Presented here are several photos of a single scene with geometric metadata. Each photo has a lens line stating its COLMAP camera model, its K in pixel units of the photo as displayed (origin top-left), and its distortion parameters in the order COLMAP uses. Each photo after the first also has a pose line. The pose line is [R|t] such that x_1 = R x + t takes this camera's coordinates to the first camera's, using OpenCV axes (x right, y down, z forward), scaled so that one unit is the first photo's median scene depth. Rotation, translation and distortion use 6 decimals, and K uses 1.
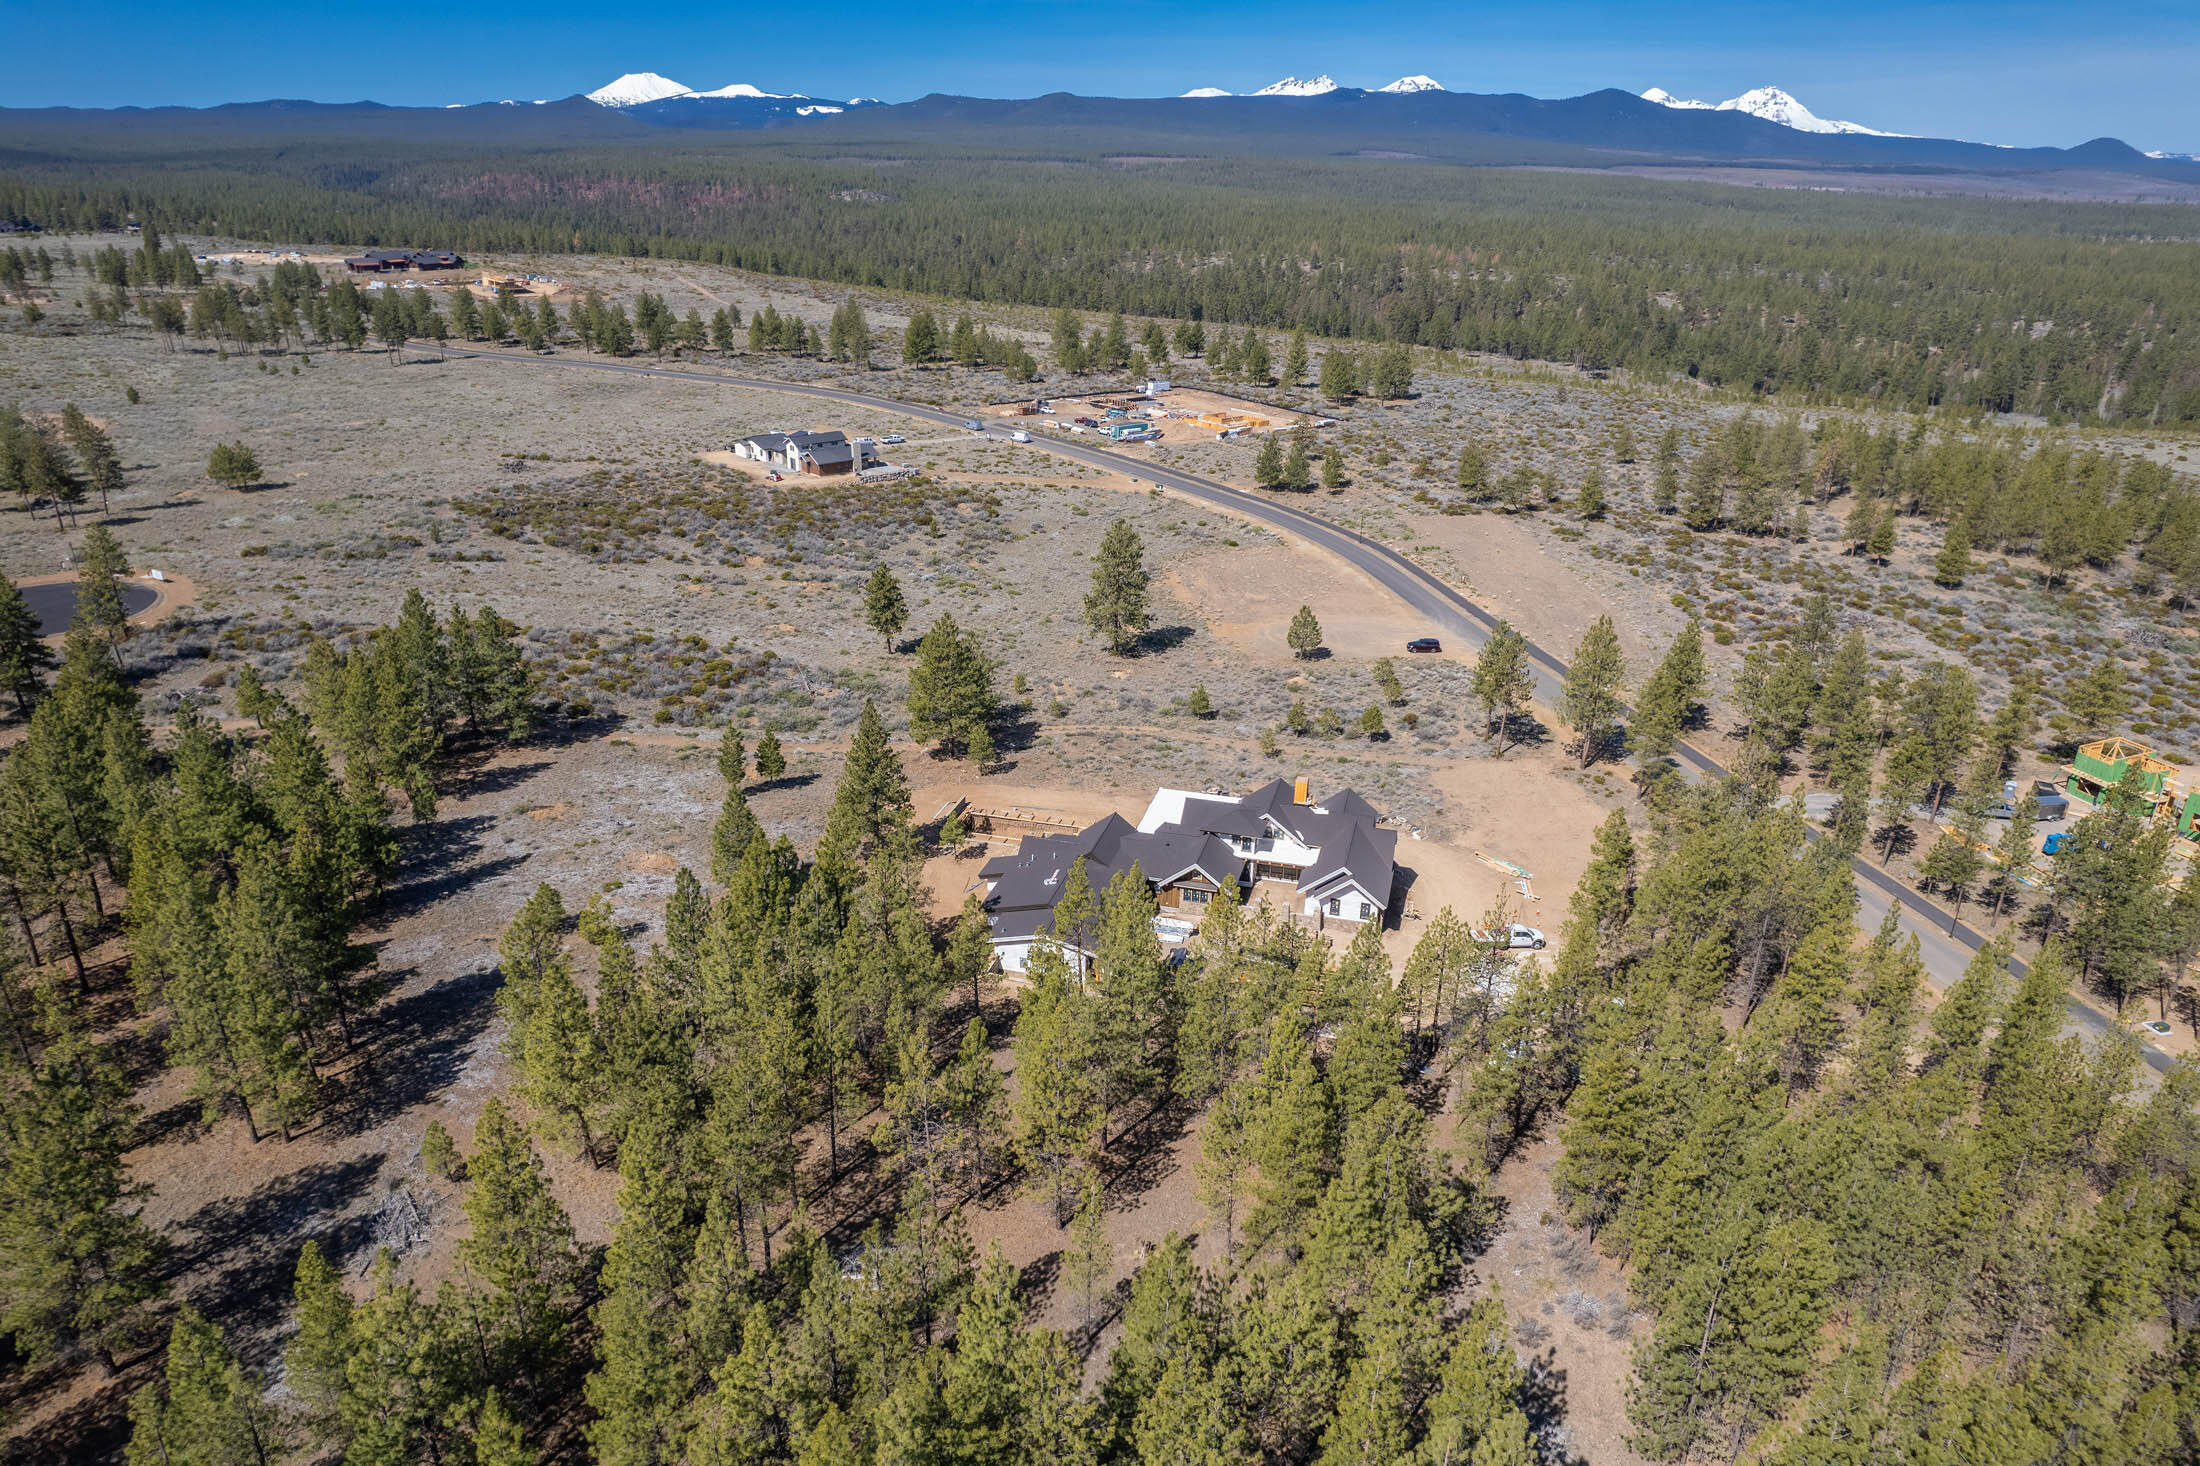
lens RADIAL K [[1414.2, 0, 1098.7], [0, 1414.2, 733.7], [0, 0, 1]] dist [-0.076048, 0.066872]
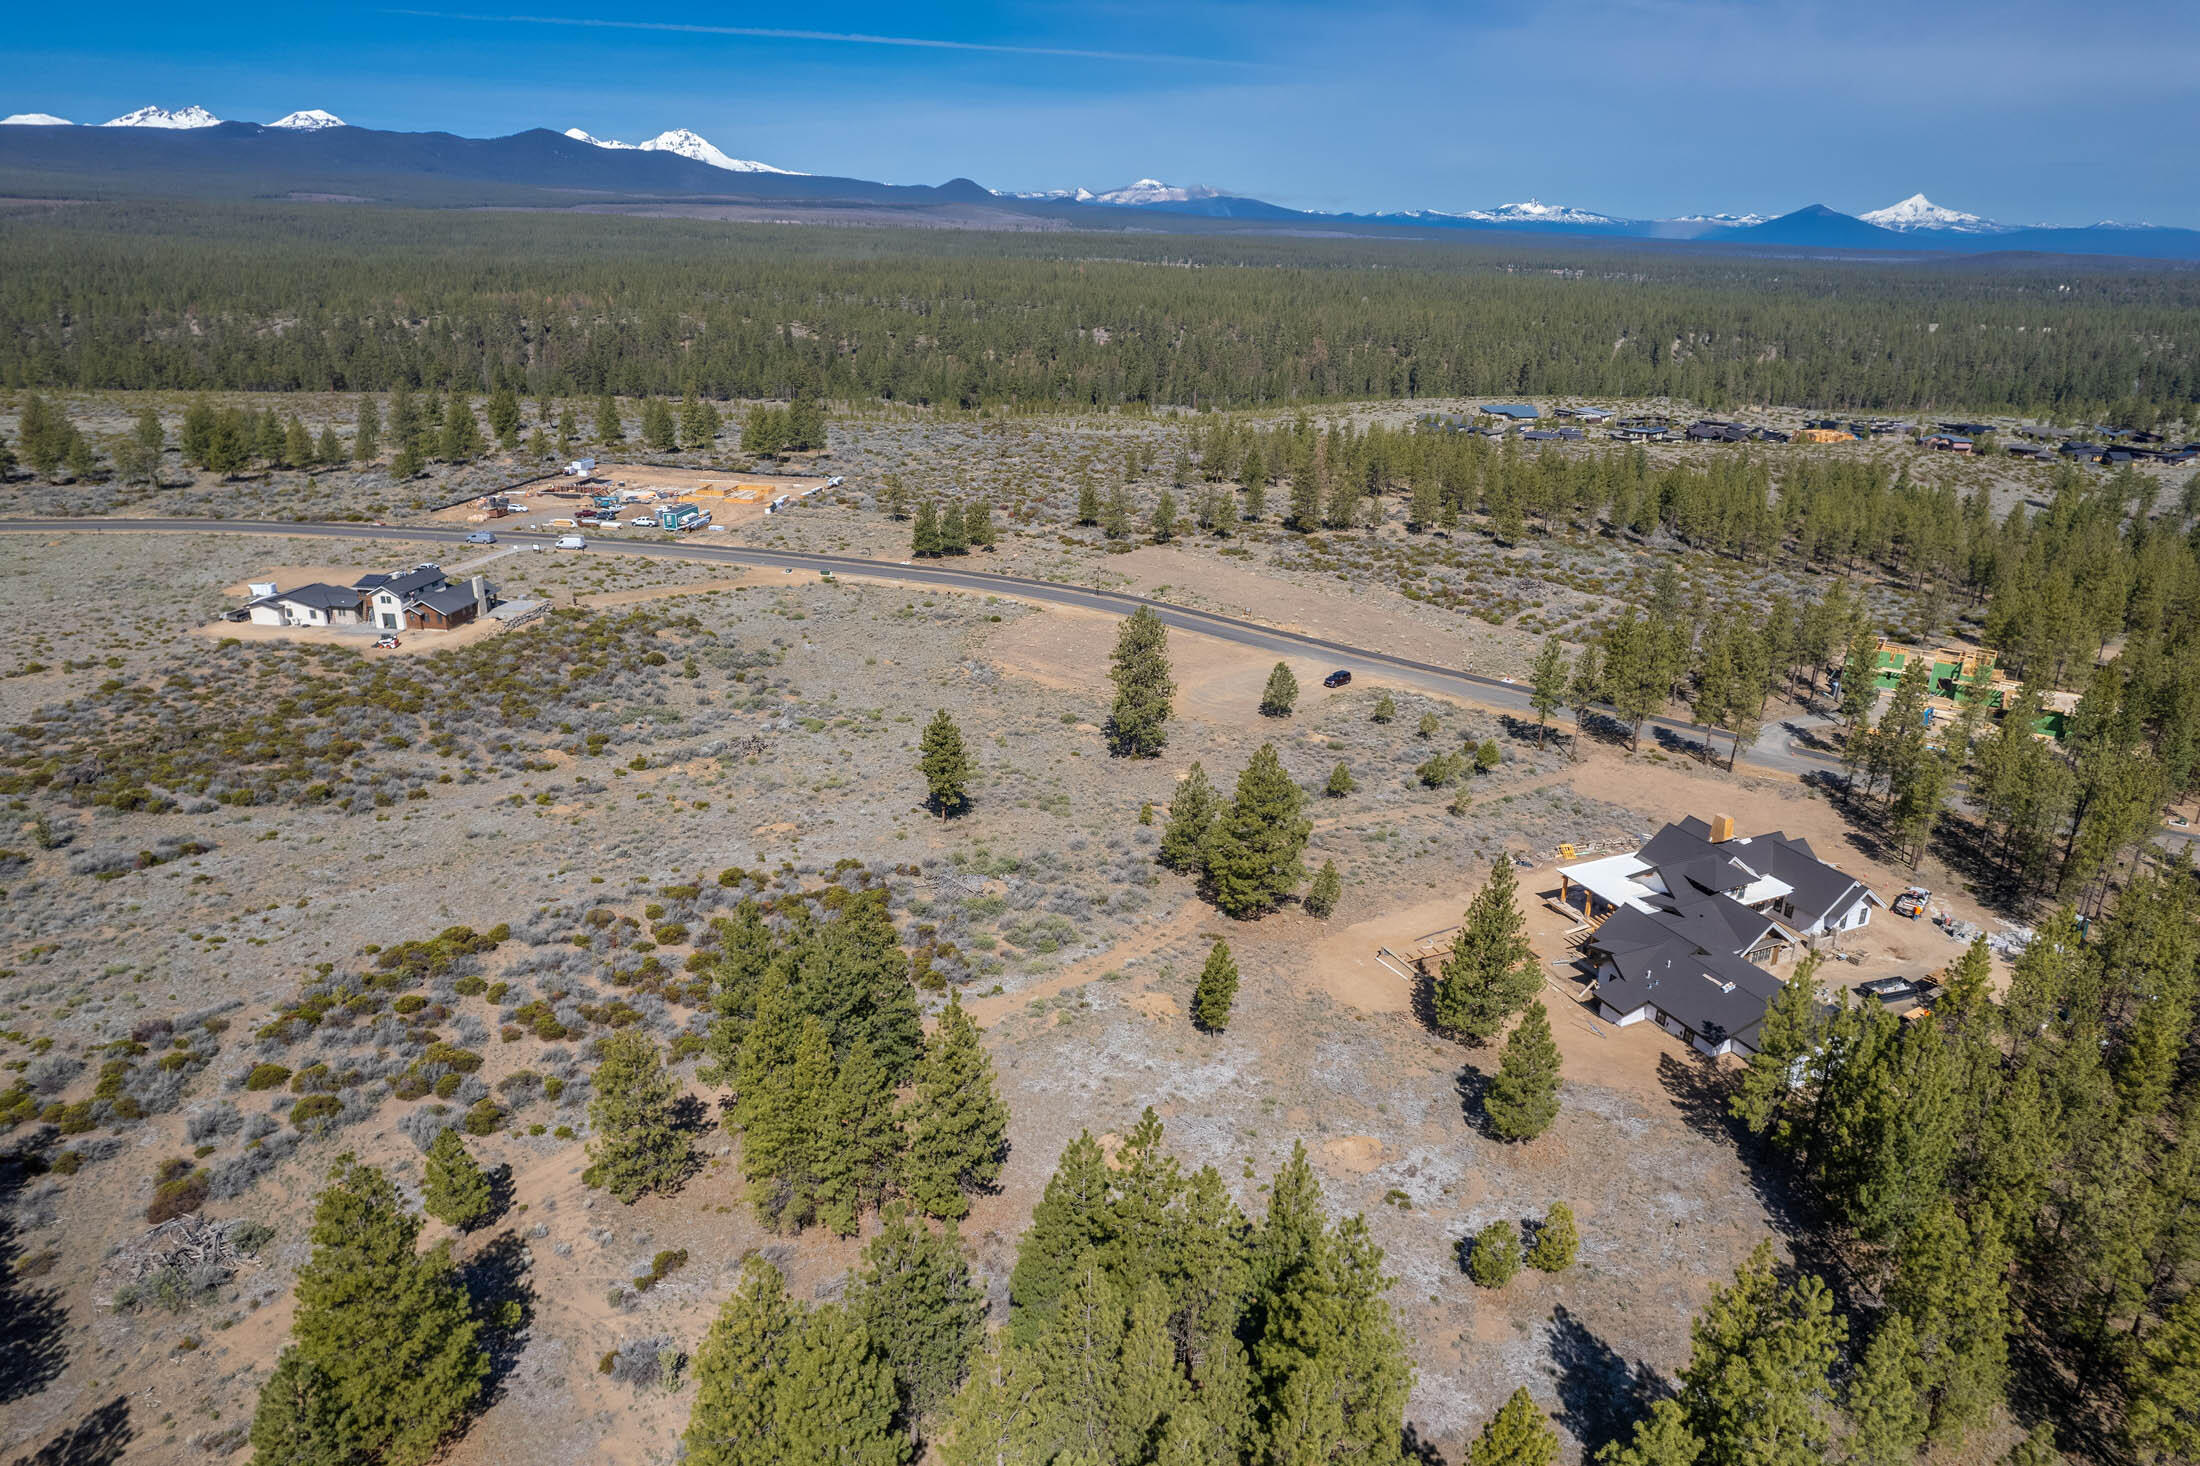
lens RADIAL K [[1414.2, 0, 1098.7], [0, 1414.2, 733.7], [0, 0, 1]] dist [-0.076048, 0.066872]
pose [[0.773140, -0.223057, 0.593717, -0.457955], [0.237507, 0.969823, 0.055076, -0.108827], [-0.588085, 0.098431, 0.802787, 0.266402]]
